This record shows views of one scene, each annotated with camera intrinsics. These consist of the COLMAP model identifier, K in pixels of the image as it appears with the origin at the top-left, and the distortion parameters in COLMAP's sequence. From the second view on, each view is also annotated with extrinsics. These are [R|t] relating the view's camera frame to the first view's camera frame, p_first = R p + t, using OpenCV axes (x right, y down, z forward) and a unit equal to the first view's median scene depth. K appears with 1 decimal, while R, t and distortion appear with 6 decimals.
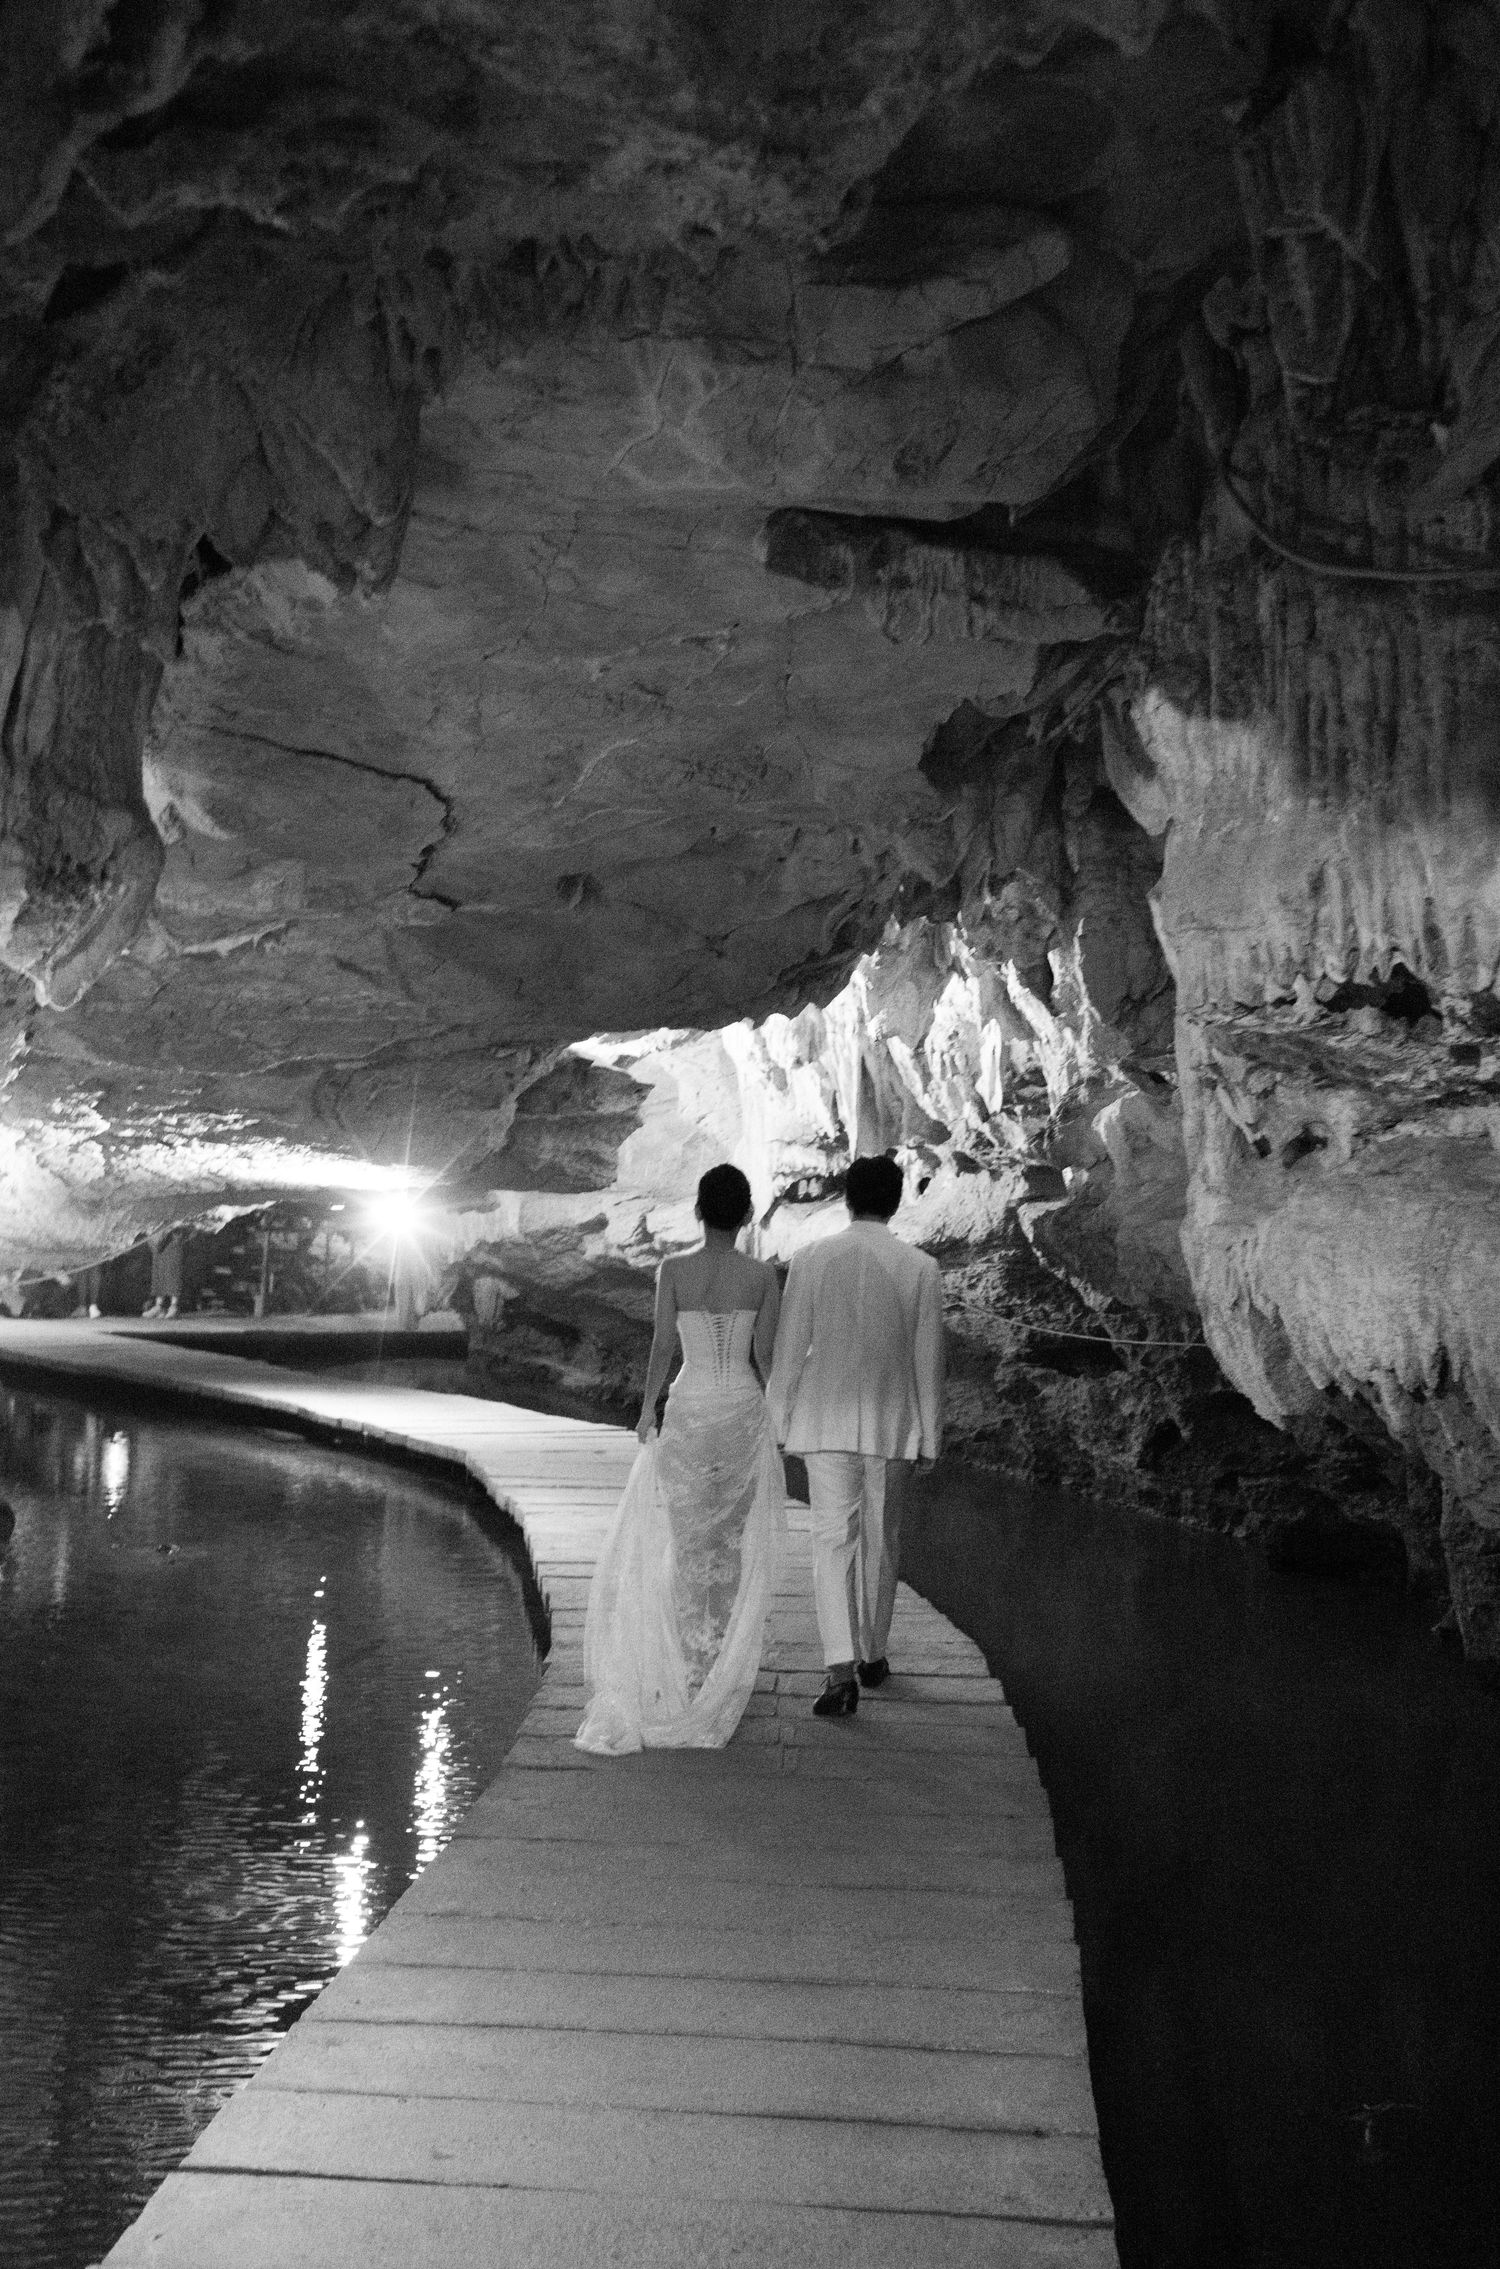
lens RADIAL K [[2504.0, 0, 770.2], [0, 2504.0, 1140.1], [0, 0, 1]] dist [0.007179, -0.004820]
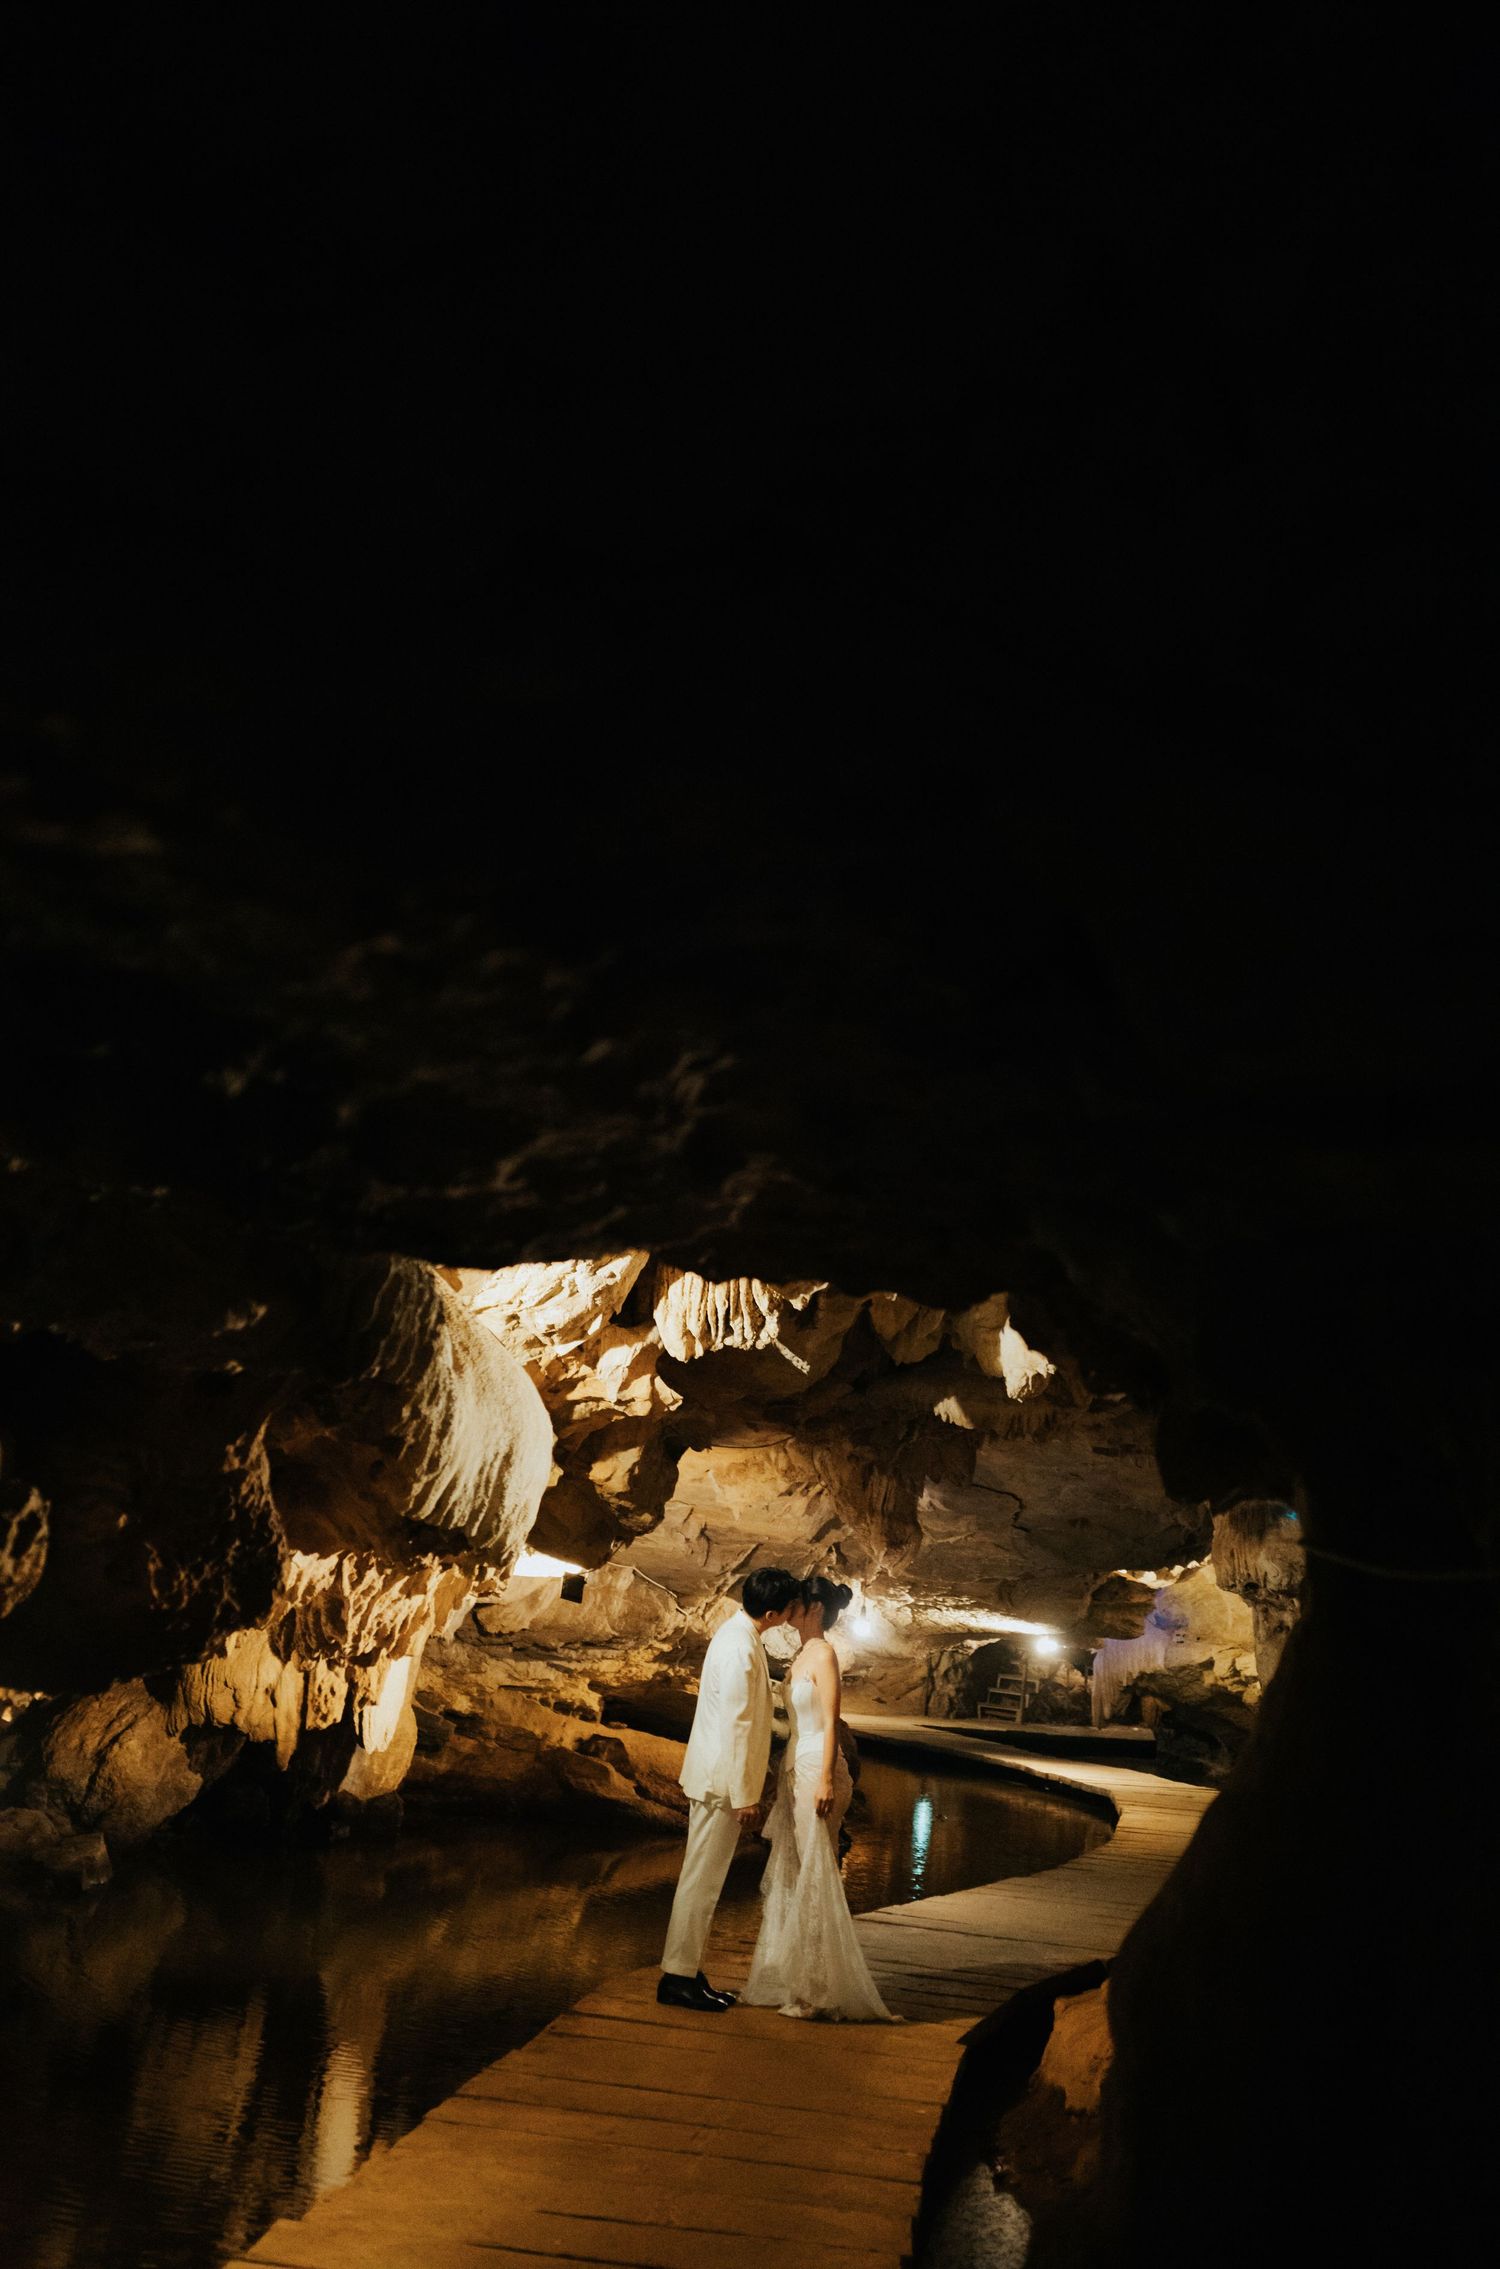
lens RADIAL K [[2296.6, 0, 754.3], [0, 2296.6, 1103.2], [0, 0, 1]] dist [0.006300, -0.006749]
pose [[0.944308, -0.036261, -0.327058, 0.292613], [-0.032849, 0.978558, -0.203336, -0.018305], [0.327418, 0.202755, 0.922869, -1.043938]]
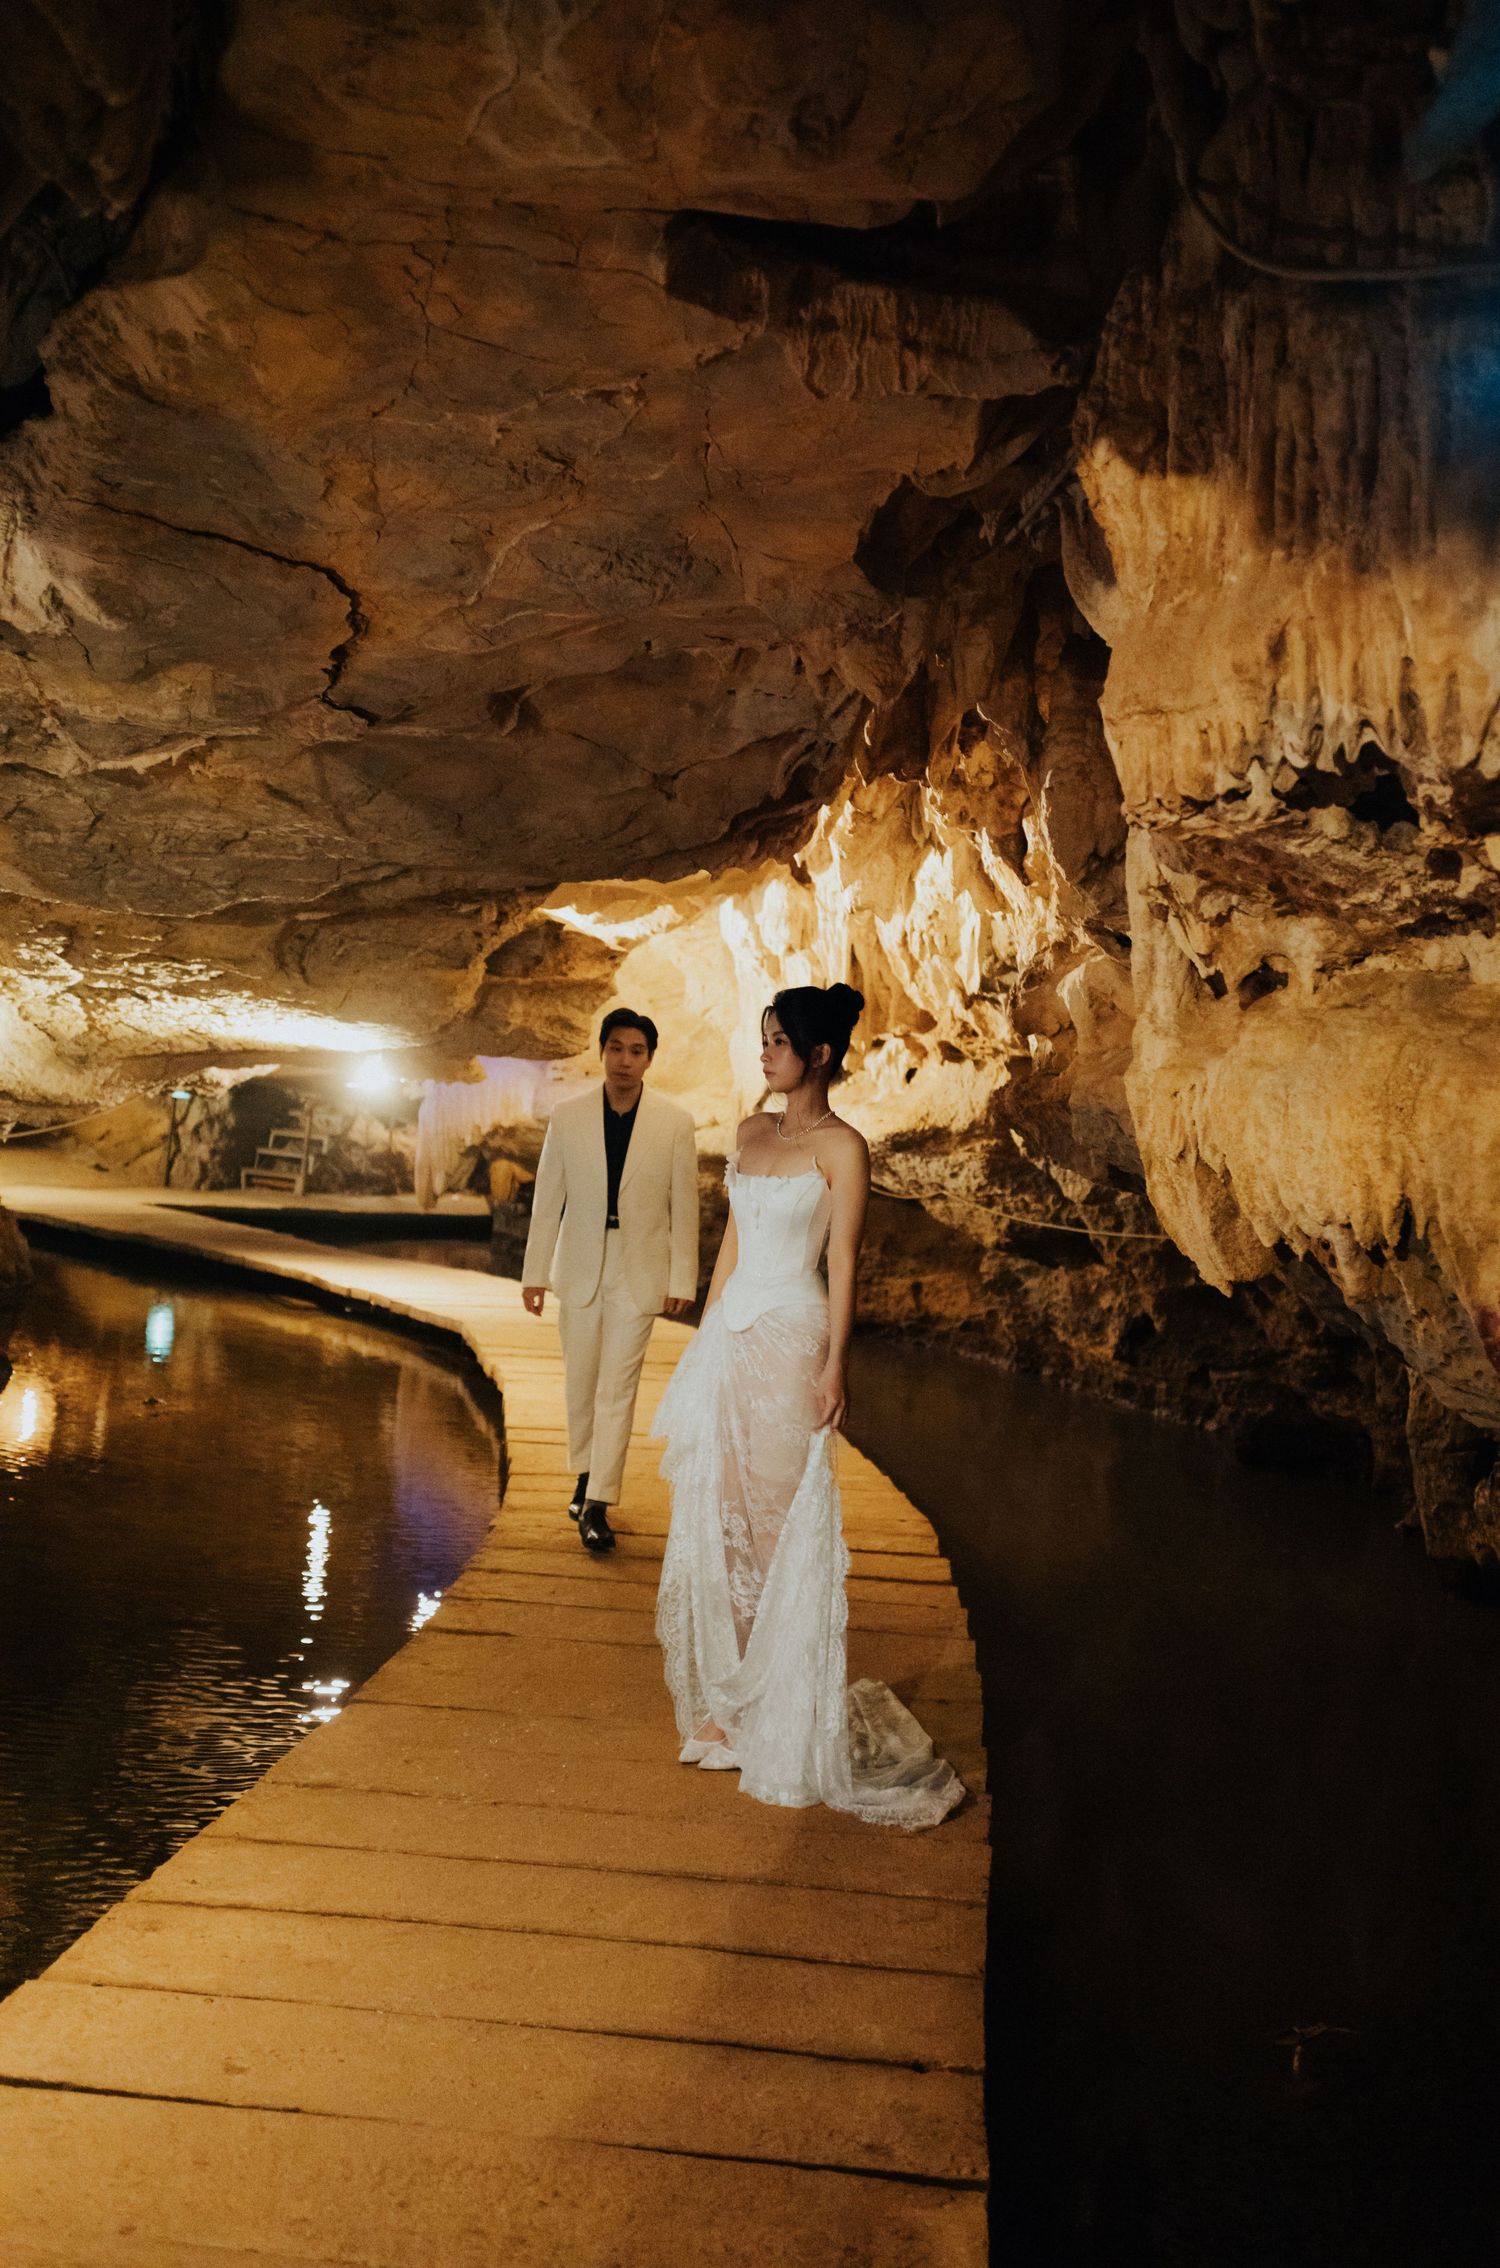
lens RADIAL K [[2295.6, 0, 754.3], [0, 2295.6, 1102.7], [0, 0, 1]] dist [0.006300, -0.006749]
pose [[0.999239, 0.031818, -0.022583, 0.026956], [-0.031395, 0.999329, 0.018858, 0.019285], [0.023168, -0.018134, 0.999567, 0.089559]]
